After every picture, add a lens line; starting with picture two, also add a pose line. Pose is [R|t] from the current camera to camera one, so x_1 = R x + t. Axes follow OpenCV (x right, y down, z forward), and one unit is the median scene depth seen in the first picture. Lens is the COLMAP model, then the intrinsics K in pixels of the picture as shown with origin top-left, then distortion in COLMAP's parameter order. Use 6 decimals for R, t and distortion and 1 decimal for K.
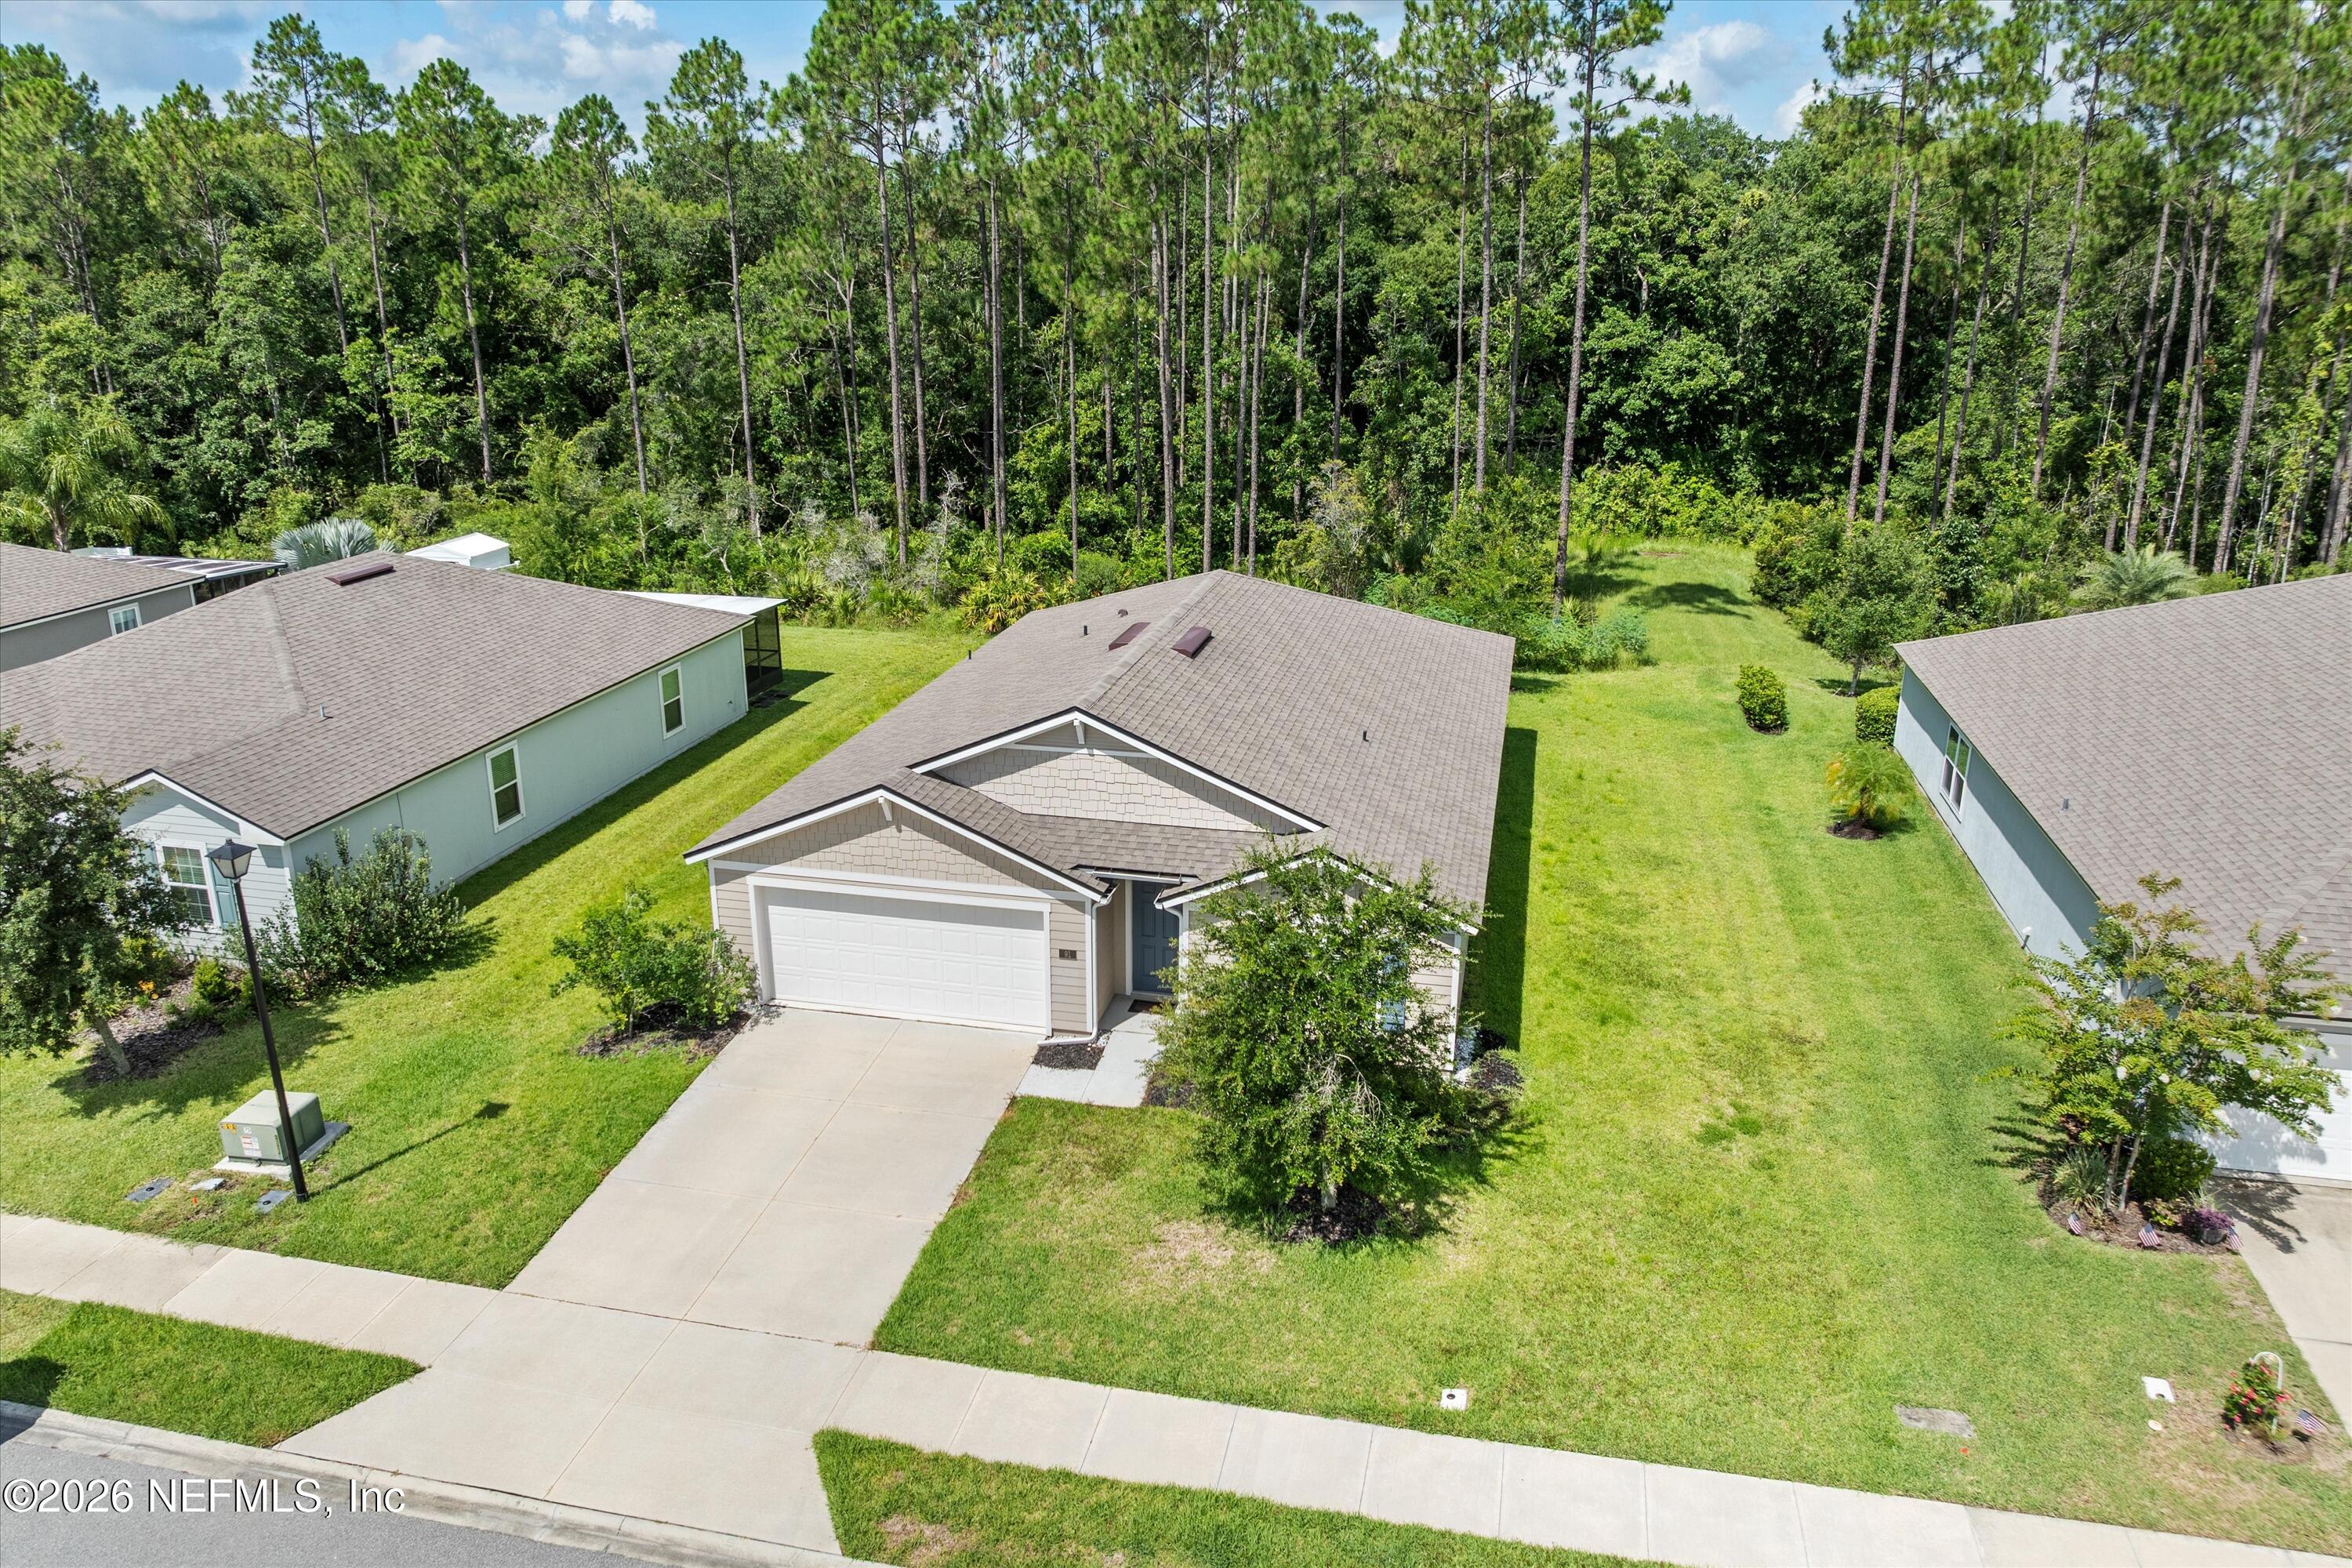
lens RADIAL K [[1661.3, 0, 1176.0], [0, 1661.3, 784.0], [0, 0, 1]] dist [-0.031797, 0.000611]
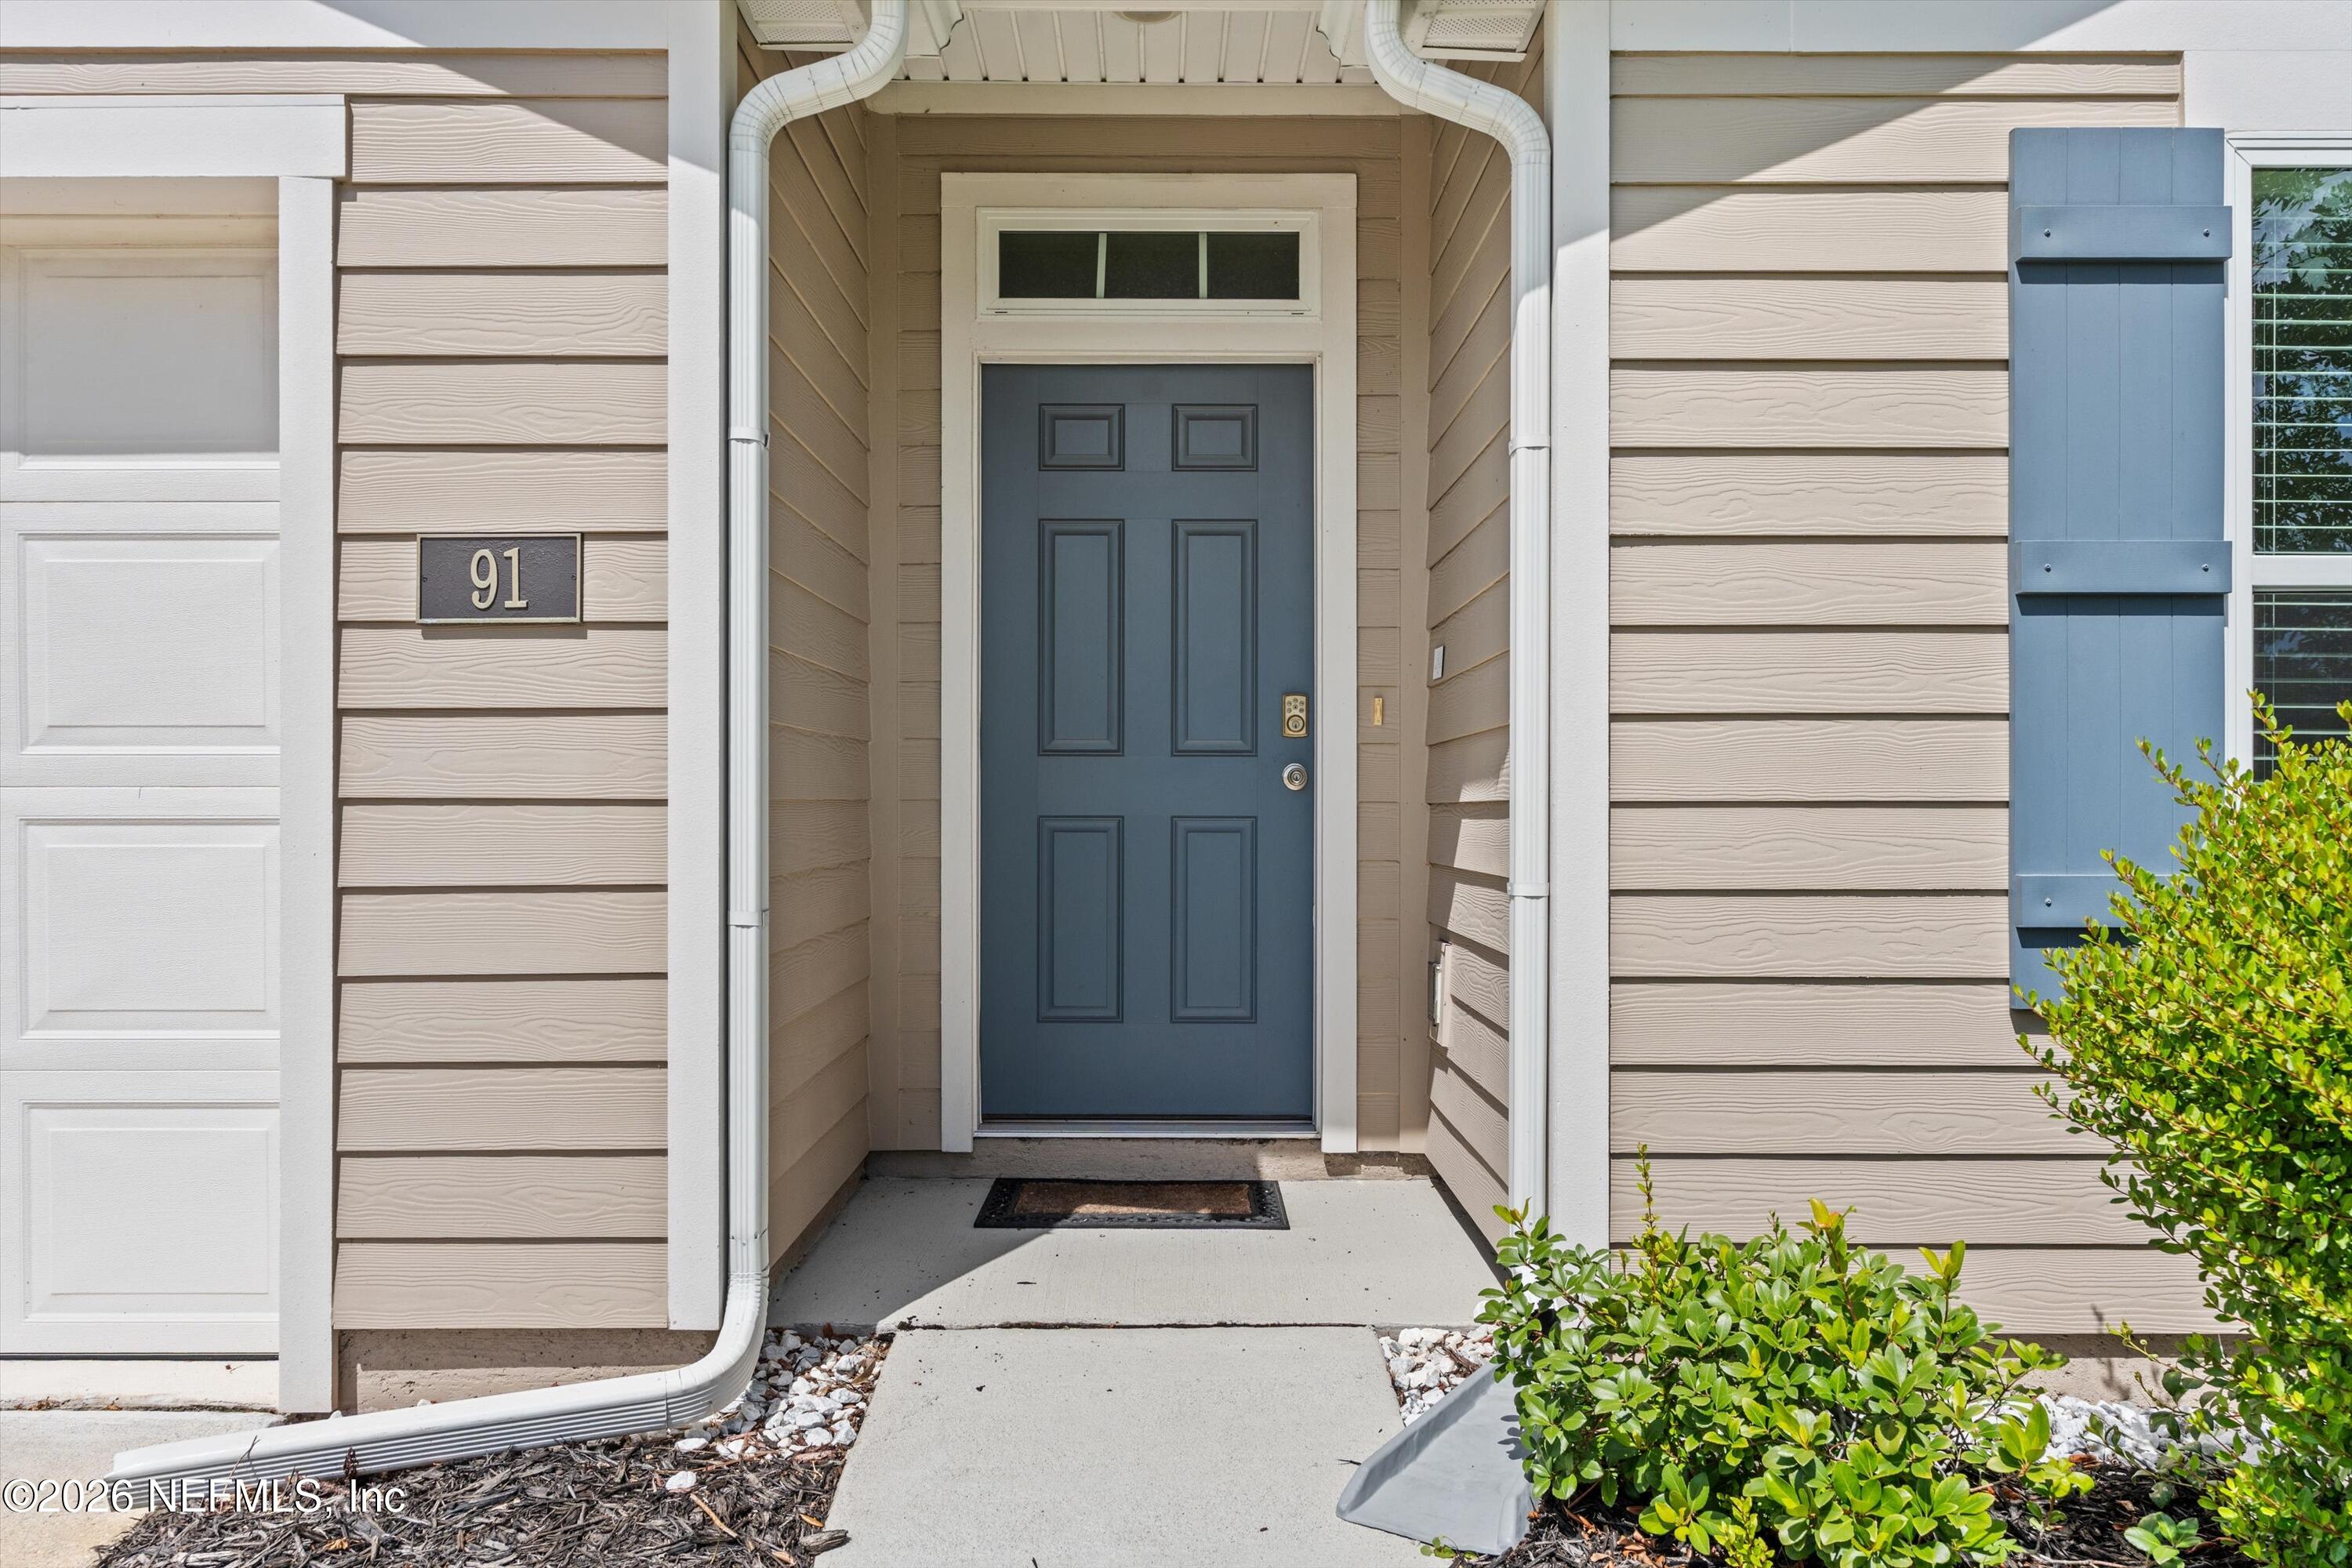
lens RADIAL K [[1049.8, 0, 1178.0], [0, 1049.8, 766.3], [0, 0, 1]] dist [0.000893, 0.000099]
pose [[0.975094, -0.000727, 0.221789, -0.011338], [0.068799, 0.951659, -0.299353, 0.042974], [-0.210850, 0.307156, 0.928007, 0.288583]]
